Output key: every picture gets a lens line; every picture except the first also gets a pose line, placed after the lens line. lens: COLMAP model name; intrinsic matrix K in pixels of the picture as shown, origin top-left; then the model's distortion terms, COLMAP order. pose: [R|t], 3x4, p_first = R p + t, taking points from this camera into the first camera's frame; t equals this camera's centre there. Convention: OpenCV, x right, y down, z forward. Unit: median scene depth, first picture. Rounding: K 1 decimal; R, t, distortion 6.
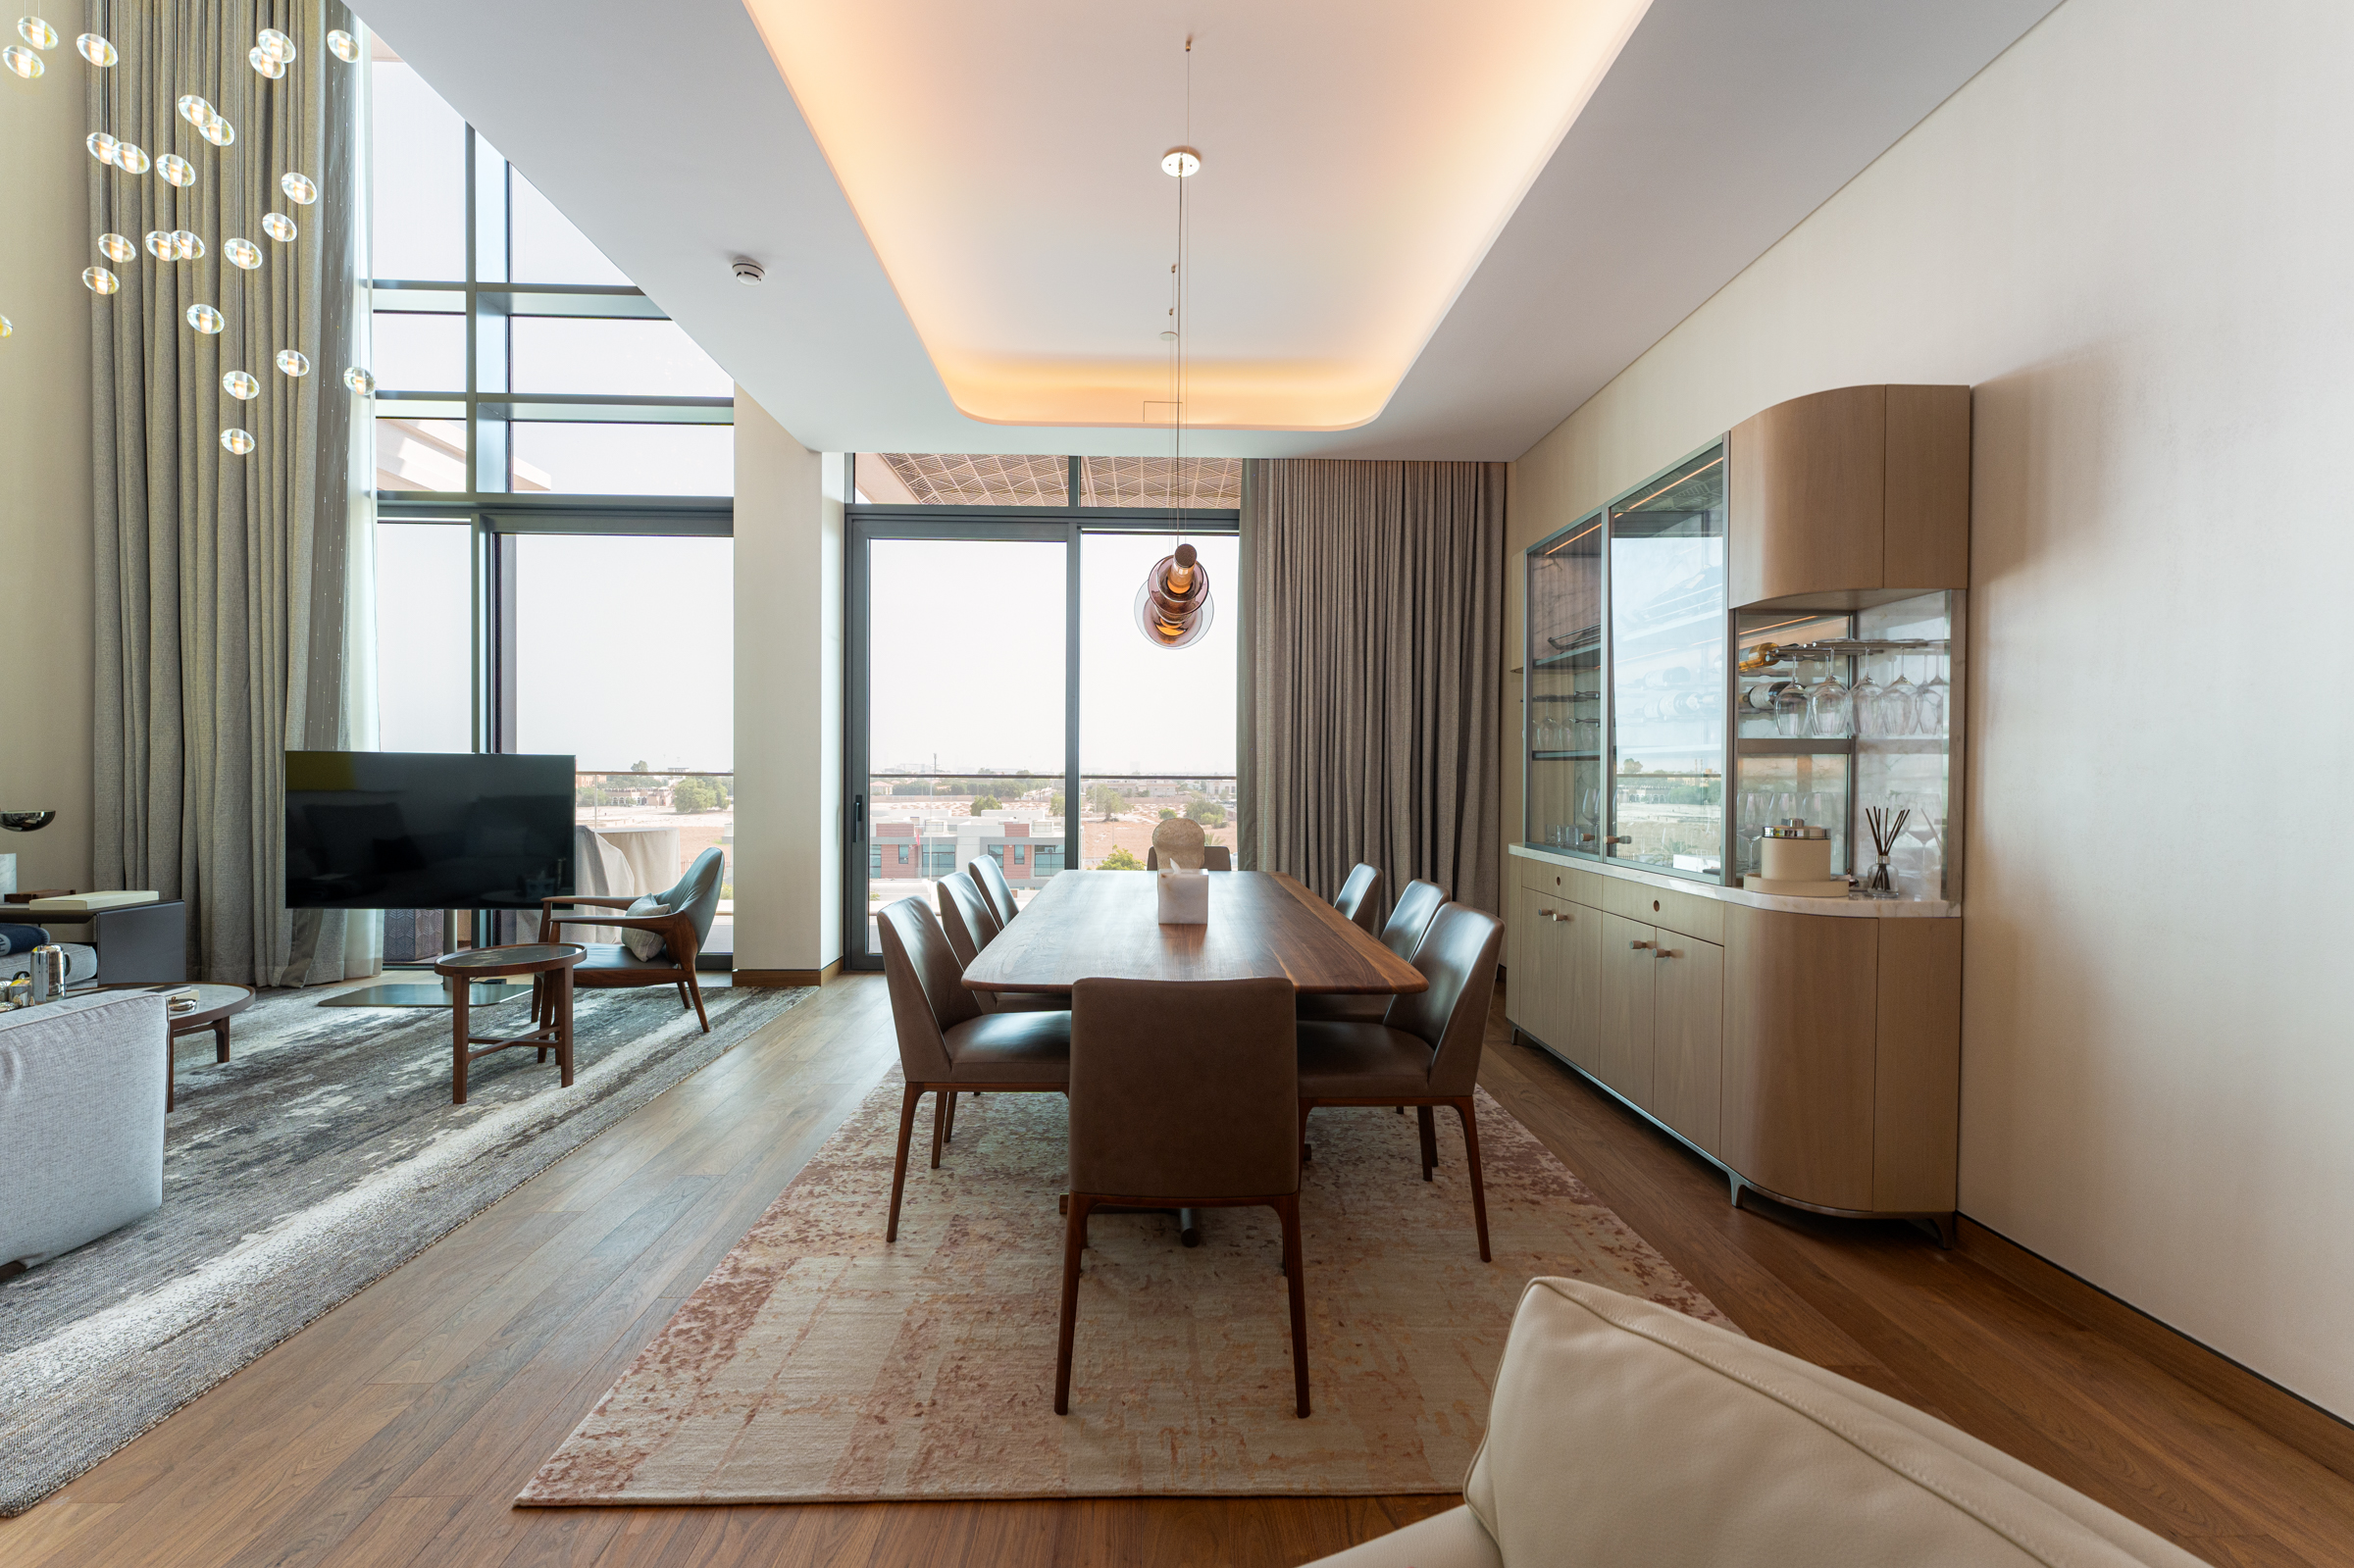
lens RADIAL K [[945.2, 0, 1184.6], [0, 945.2, 786.3], [0, 0, 1]] dist [0.000533, 0.000195]
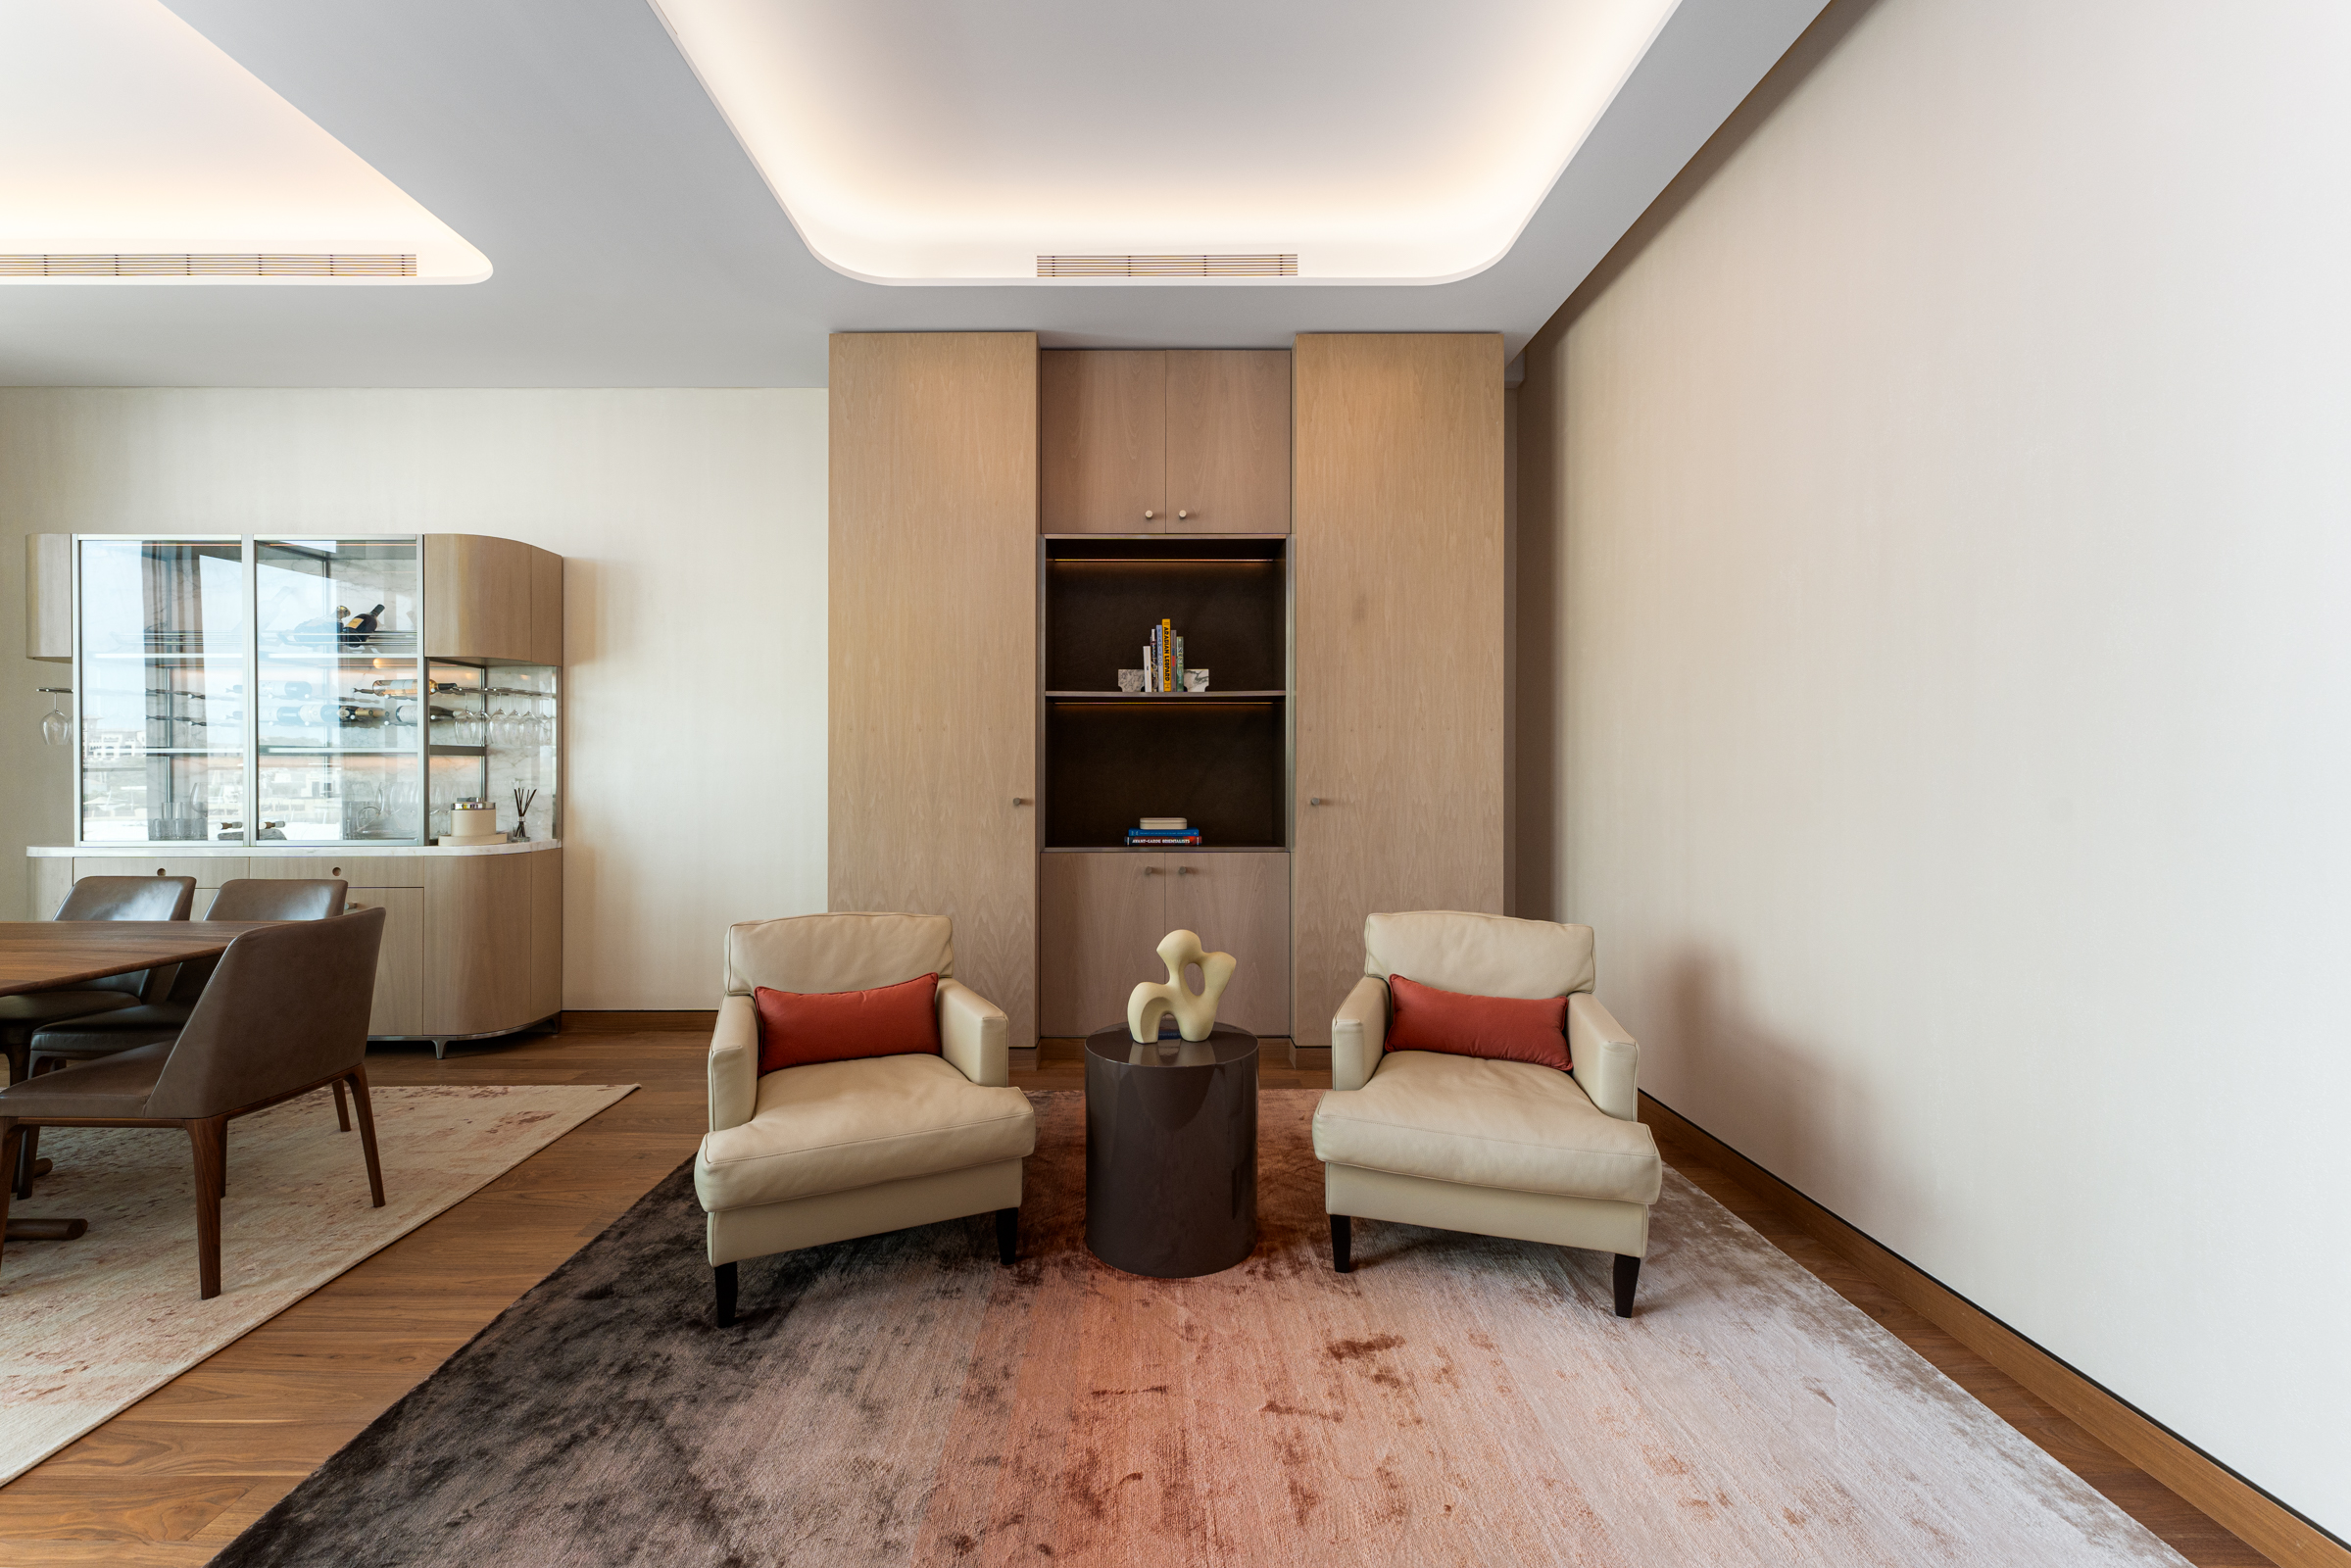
lens RADIAL K [[944.1, 0, 1137.5], [0, 944.1, 773.6], [0, 0, 1]] dist [0.000533, 0.000195]
pose [[0.040090, -0.007558, 0.999167, -0.581150], [0.015475, 0.999856, 0.006942, 0.001111], [-0.999076, 0.015184, 0.040202, -0.110327]]
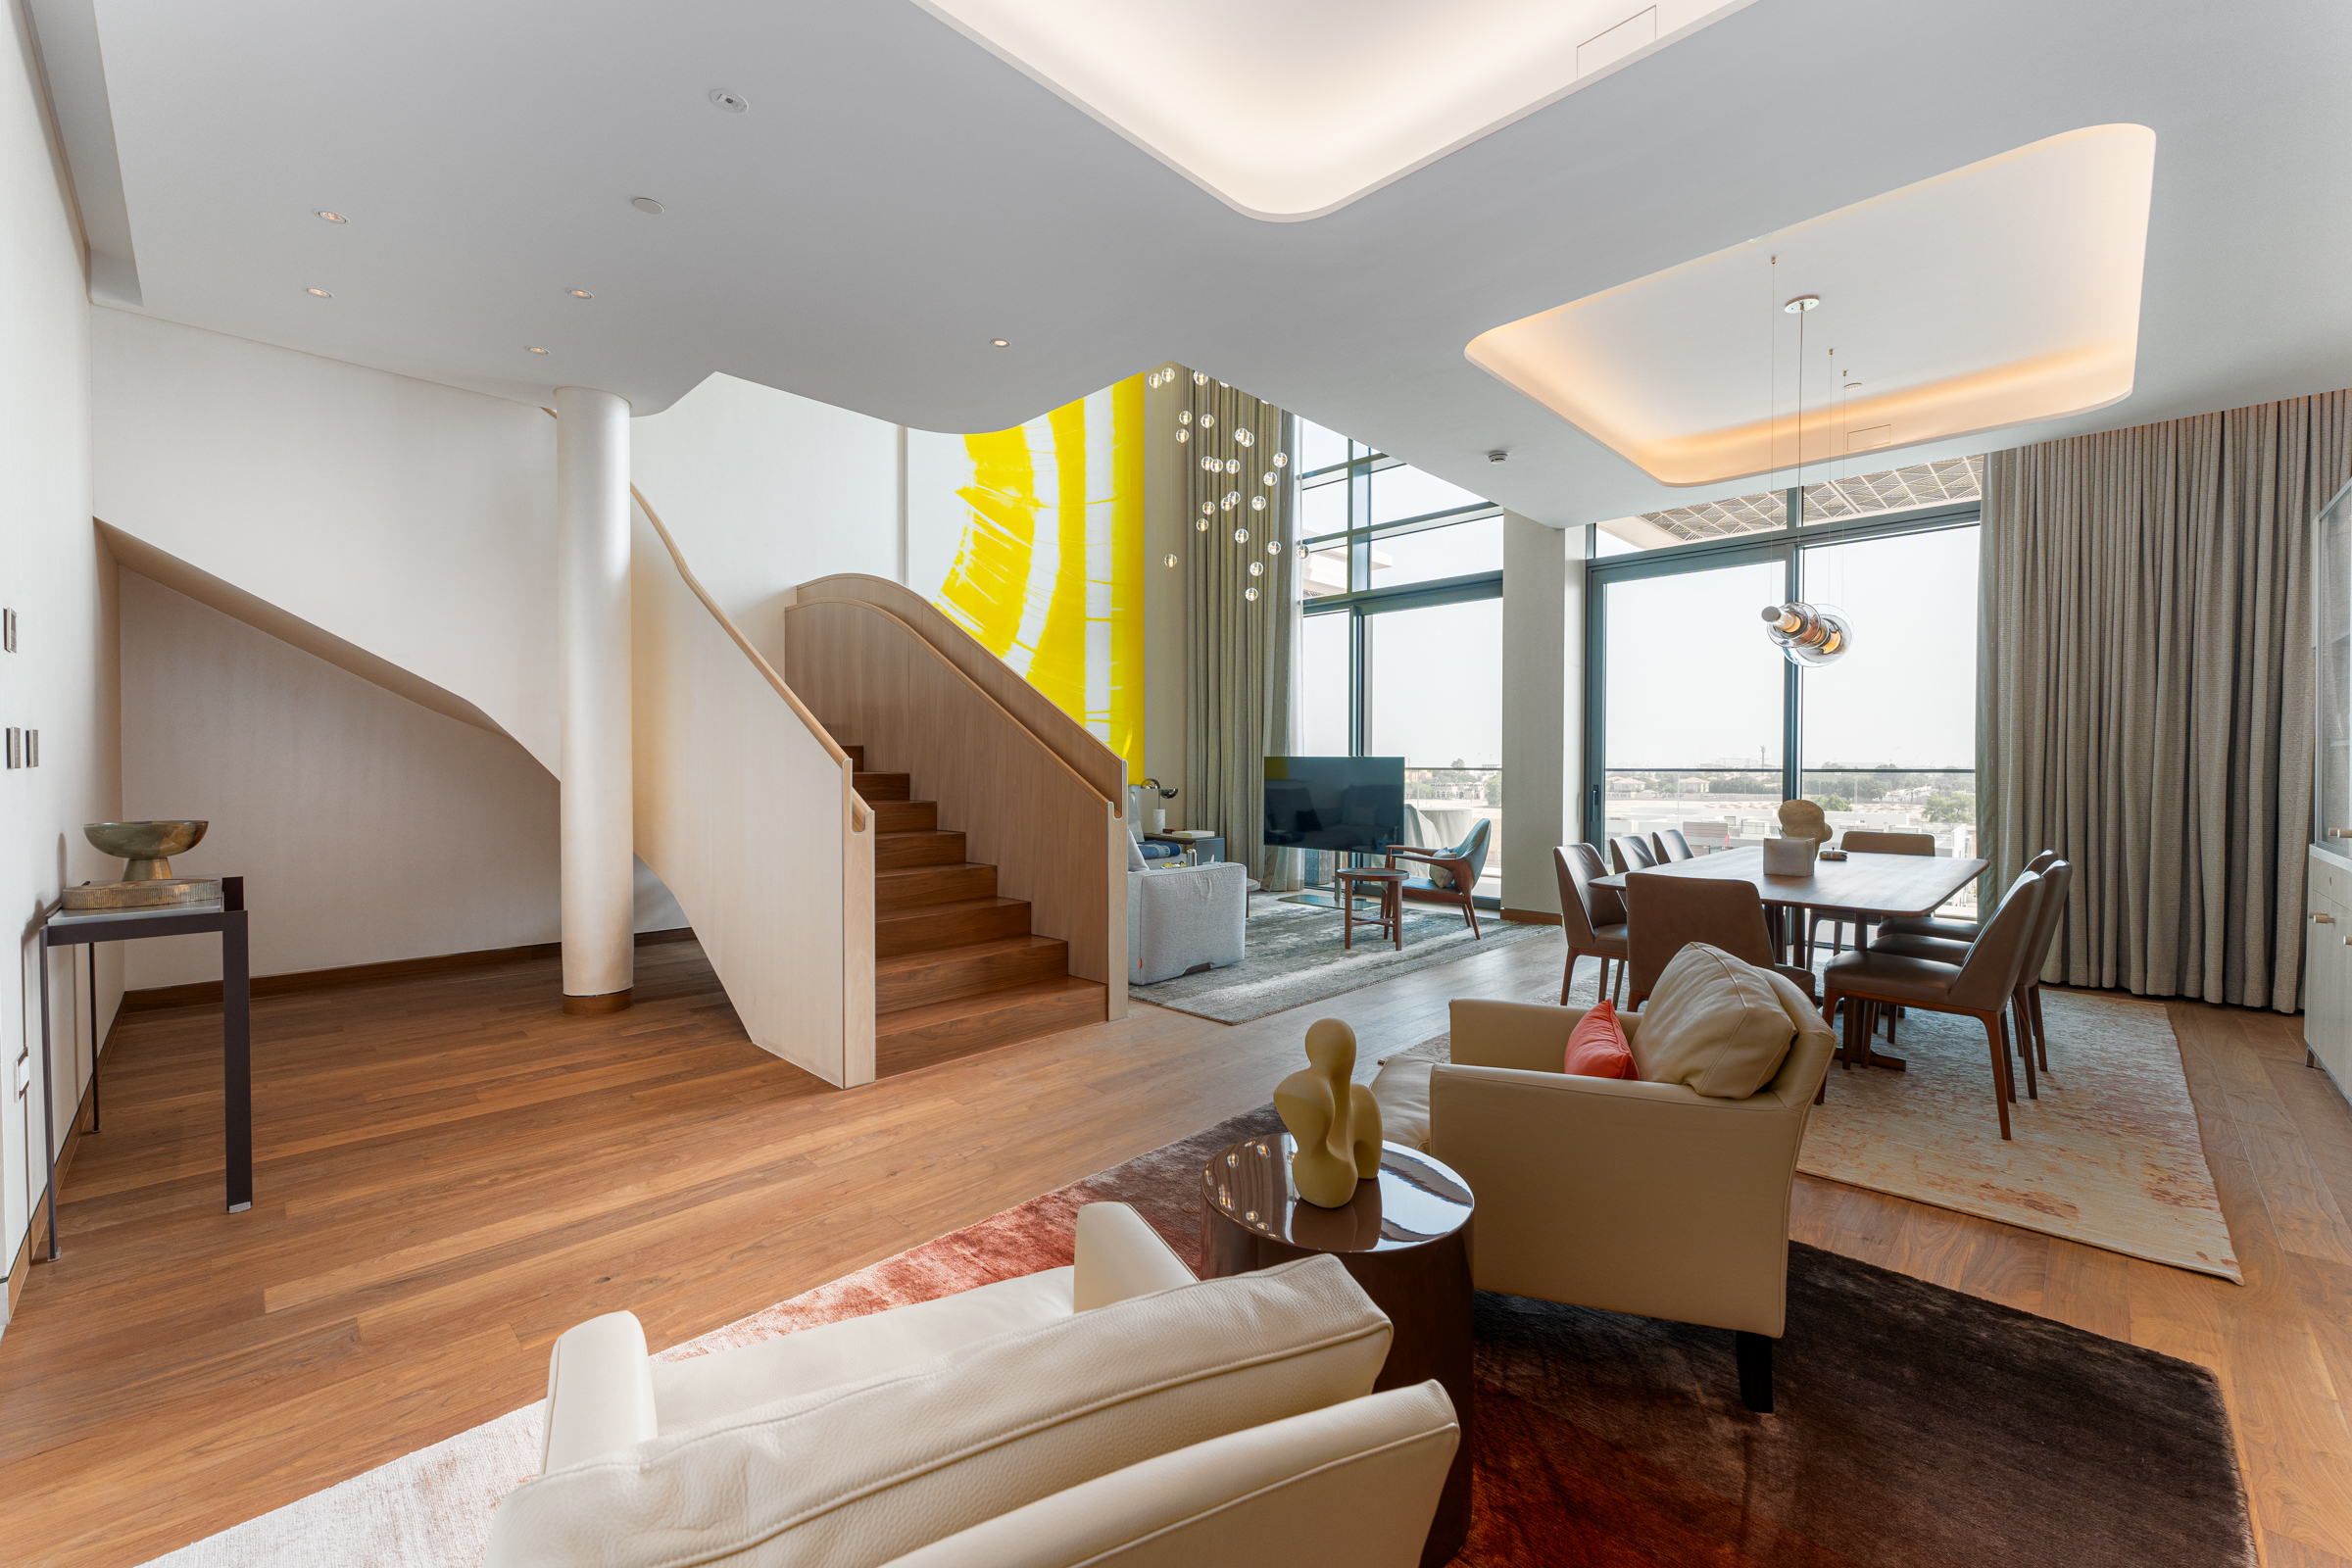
lens RADIAL K [[944.5, 0, 1175.3], [0, 944.5, 780.3], [0, 0, 1]] dist [0.000533, 0.000195]
pose [[0.687626, 0.004846, -0.726049, 0.284058], [-0.006143, 0.999981, 0.000856, 0.008261], [0.726039, 0.003871, 0.687642, -0.432284]]
